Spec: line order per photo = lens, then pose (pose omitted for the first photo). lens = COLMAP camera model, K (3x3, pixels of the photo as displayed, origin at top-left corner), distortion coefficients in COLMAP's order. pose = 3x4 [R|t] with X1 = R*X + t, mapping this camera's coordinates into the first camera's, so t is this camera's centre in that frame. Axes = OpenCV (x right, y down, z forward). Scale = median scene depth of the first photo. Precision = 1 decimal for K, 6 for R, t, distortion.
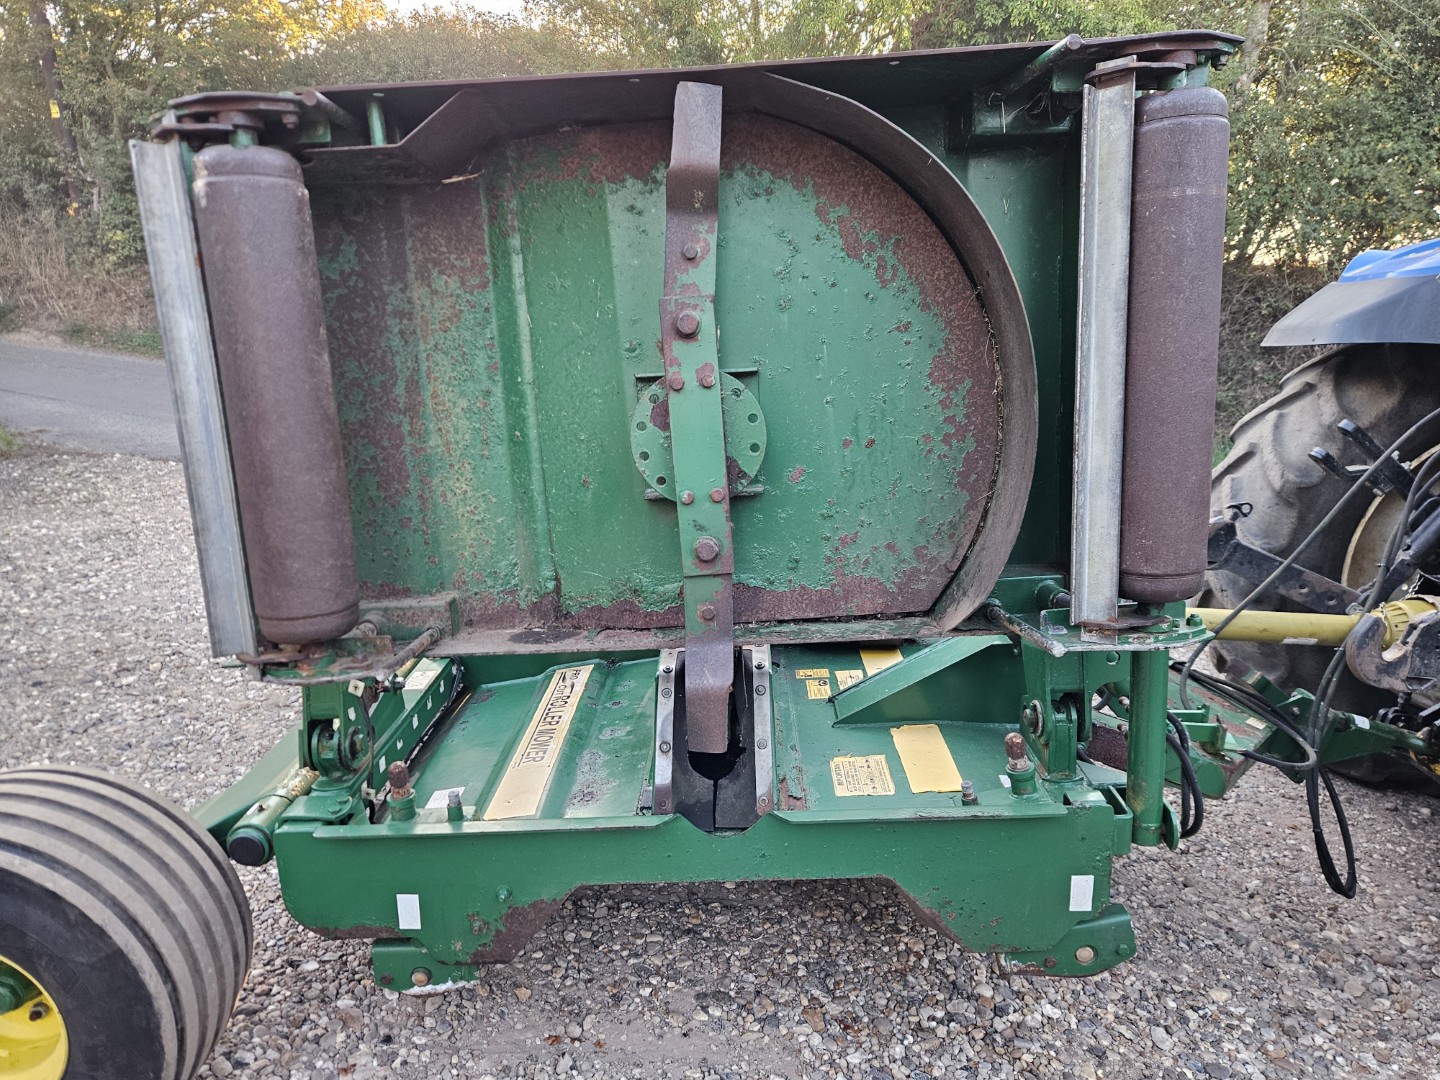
lens RADIAL K [[946.1, 0, 717.6], [0, 946.1, 540.7], [0, 0, 1]] dist [0.034132, -0.026795]
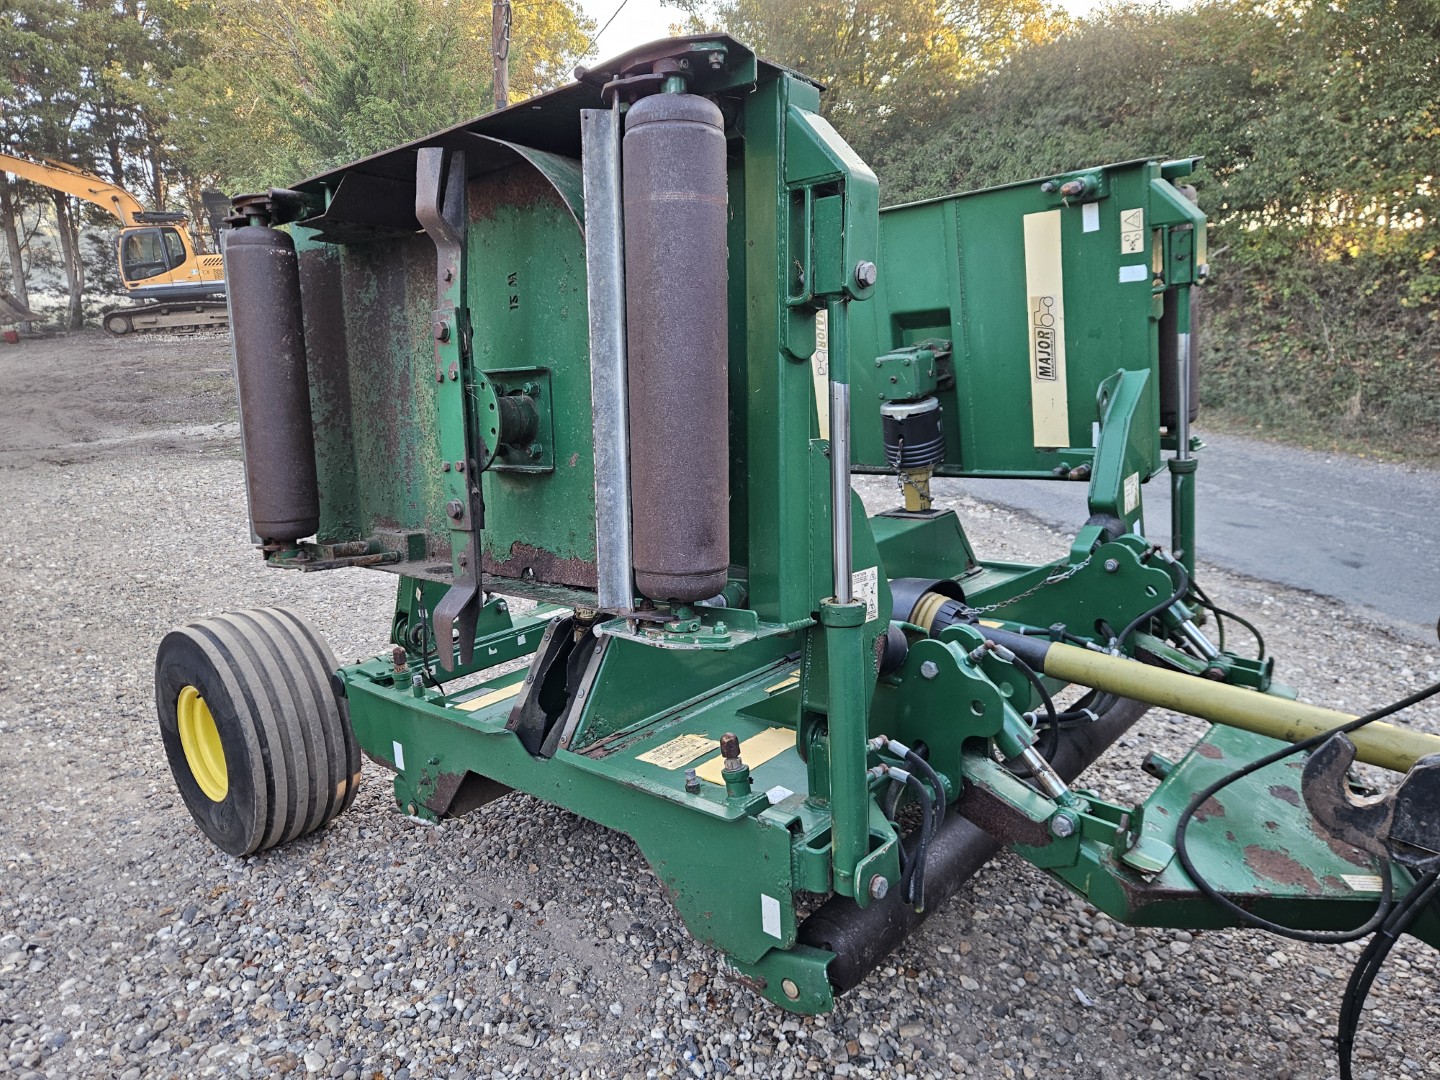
lens RADIAL K [[946.1, 0, 715.0], [0, 946.1, 538.1], [0, 0, 1]] dist [0.034132, -0.026795]
pose [[0.768220, 0.121327, -0.628585, 0.685453], [-0.130768, 0.990914, 0.031445, -0.023888], [0.626689, 0.058042, 0.777105, 0.151016]]
